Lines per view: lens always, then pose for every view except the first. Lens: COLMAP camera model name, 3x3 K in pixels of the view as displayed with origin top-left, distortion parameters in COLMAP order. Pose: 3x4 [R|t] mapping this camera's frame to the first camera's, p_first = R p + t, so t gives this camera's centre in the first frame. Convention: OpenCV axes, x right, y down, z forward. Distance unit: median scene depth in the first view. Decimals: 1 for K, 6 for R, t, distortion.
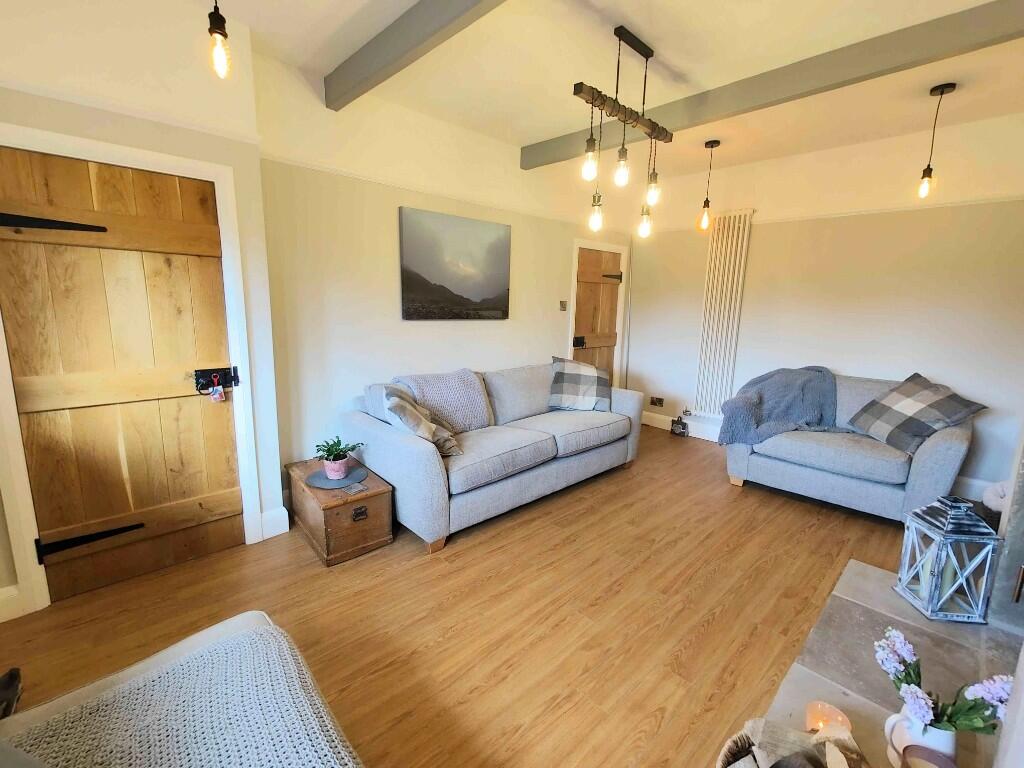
lens RADIAL K [[449.9, 0, 511.4], [0, 449.9, 379.2], [0, 0, 1]] dist [0.006228, 0.001657]
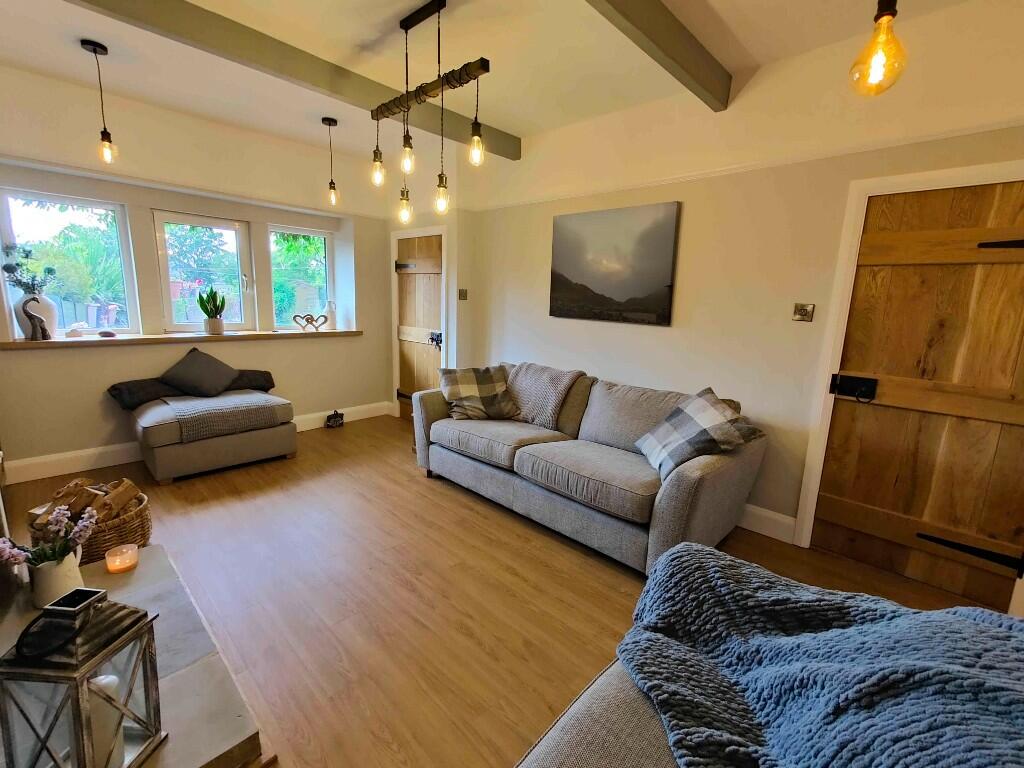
lens RADIAL K [[449.9, 0, 511.4], [0, 449.9, 379.2], [0, 0, 1]] dist [0.006228, 0.001657]
pose [[0.054914, 0.160433, -0.985518, 0.890582], [-0.205903, 0.967613, 0.146046, -0.123278], [0.977030, 0.194901, 0.086169, 0.834450]]
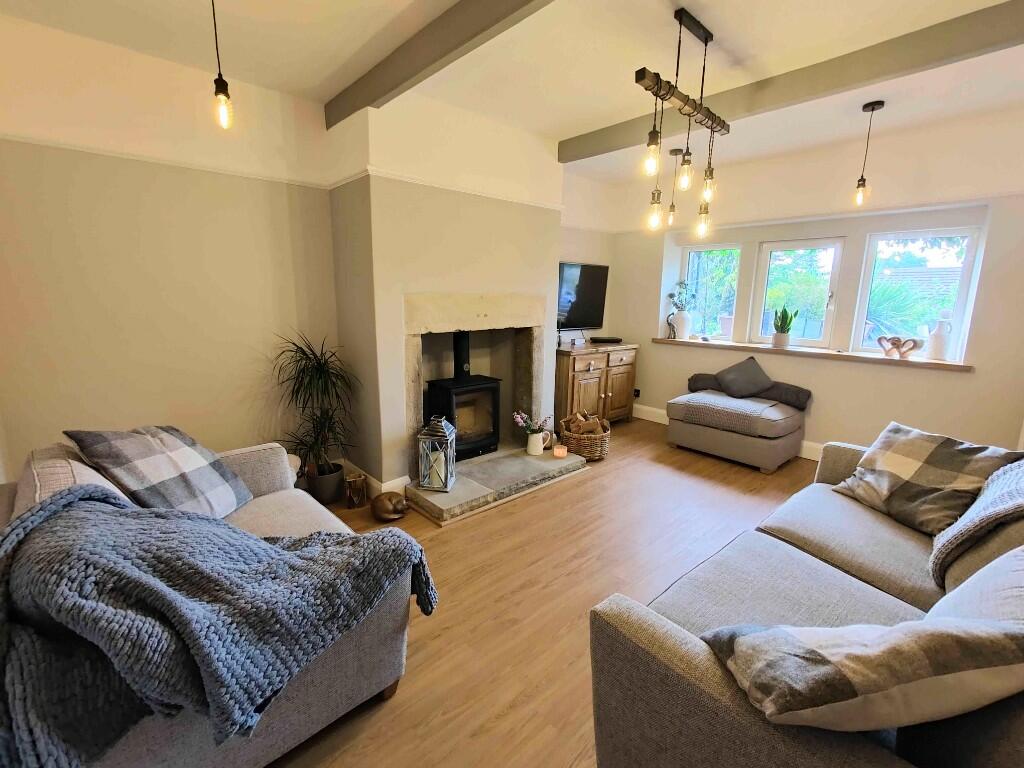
lens RADIAL K [[449.9, 0, 511.4], [0, 449.9, 379.2], [0, 0, 1]] dist [0.006228, 0.001657]
pose [[-0.999331, -0.036305, 0.004498, 0.406202], [-0.032326, 0.933914, 0.356033, -0.260512], [-0.017126, 0.355650, -0.934462, 1.427303]]
